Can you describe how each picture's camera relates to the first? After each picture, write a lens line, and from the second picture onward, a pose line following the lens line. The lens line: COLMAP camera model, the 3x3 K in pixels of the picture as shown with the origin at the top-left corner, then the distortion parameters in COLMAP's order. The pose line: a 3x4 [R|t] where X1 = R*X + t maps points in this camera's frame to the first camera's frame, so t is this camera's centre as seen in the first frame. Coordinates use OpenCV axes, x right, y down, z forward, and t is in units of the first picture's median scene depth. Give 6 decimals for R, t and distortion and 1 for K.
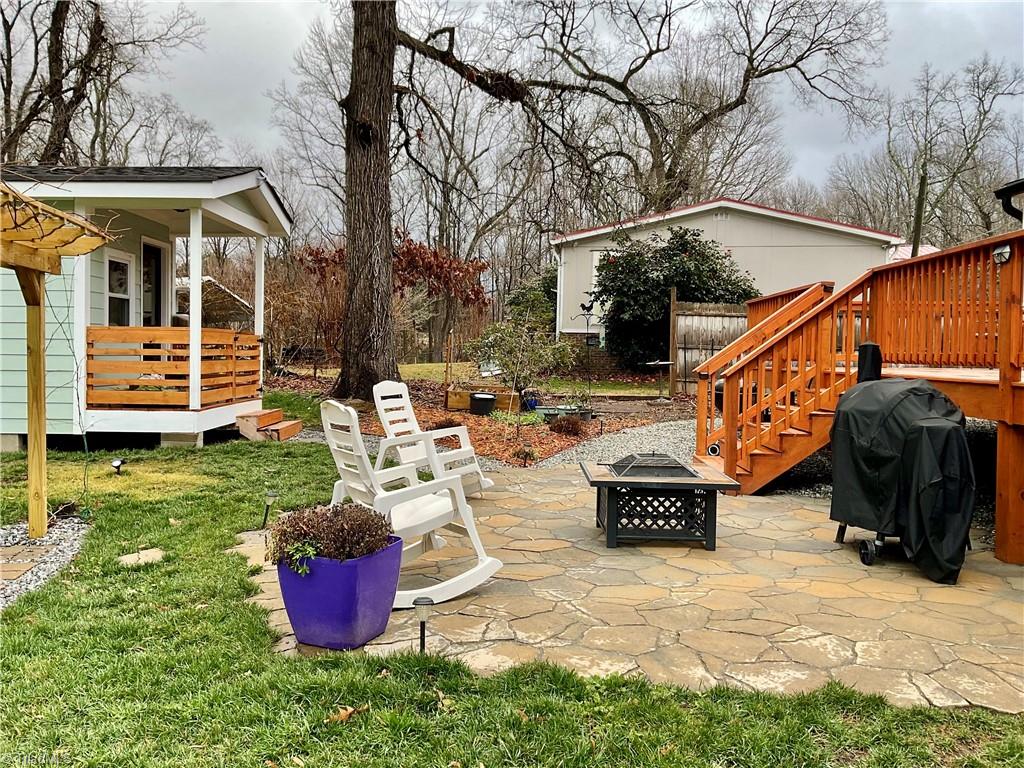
lens RADIAL K [[857.0, 0, 507.7], [0, 857.0, 377.8], [0, 0, 1]] dist [0.028800, -0.057937]
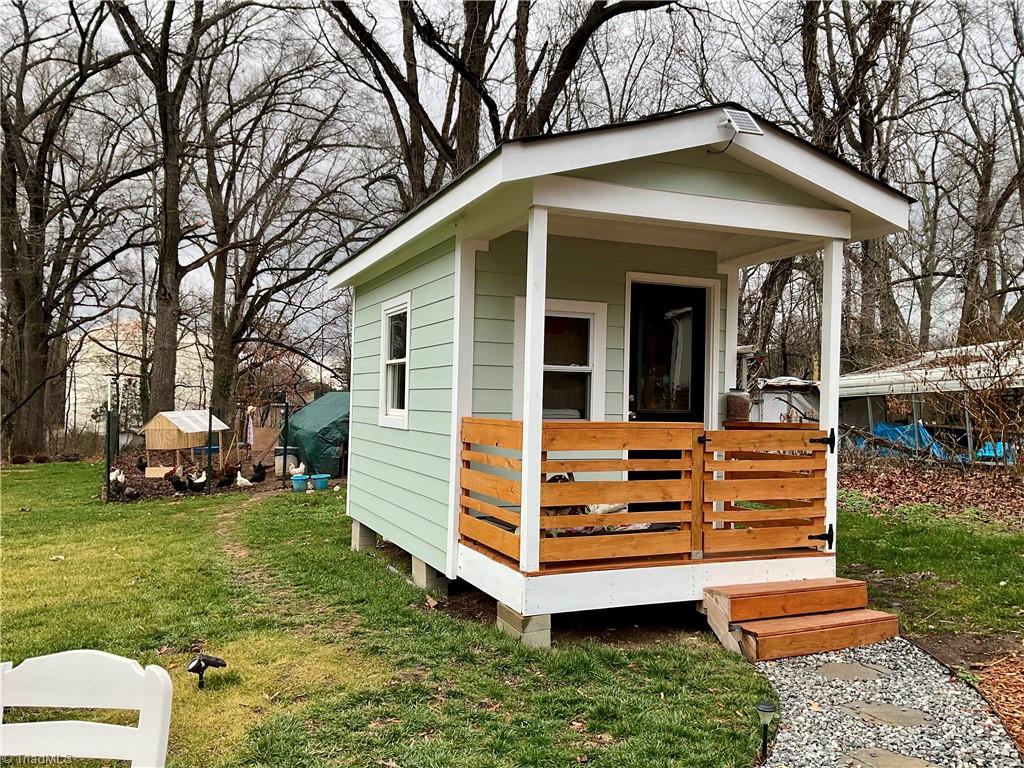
lens RADIAL K [[848.2, 0, 514.6], [0, 848.2, 378.5], [0, 0, 1]] dist [0.099953, -0.179352]
pose [[0.440794, -0.027713, -0.897181, 0.100240], [-0.049882, 0.997222, -0.055310, -0.046639], [0.896221, 0.069134, 0.438187, 0.652100]]
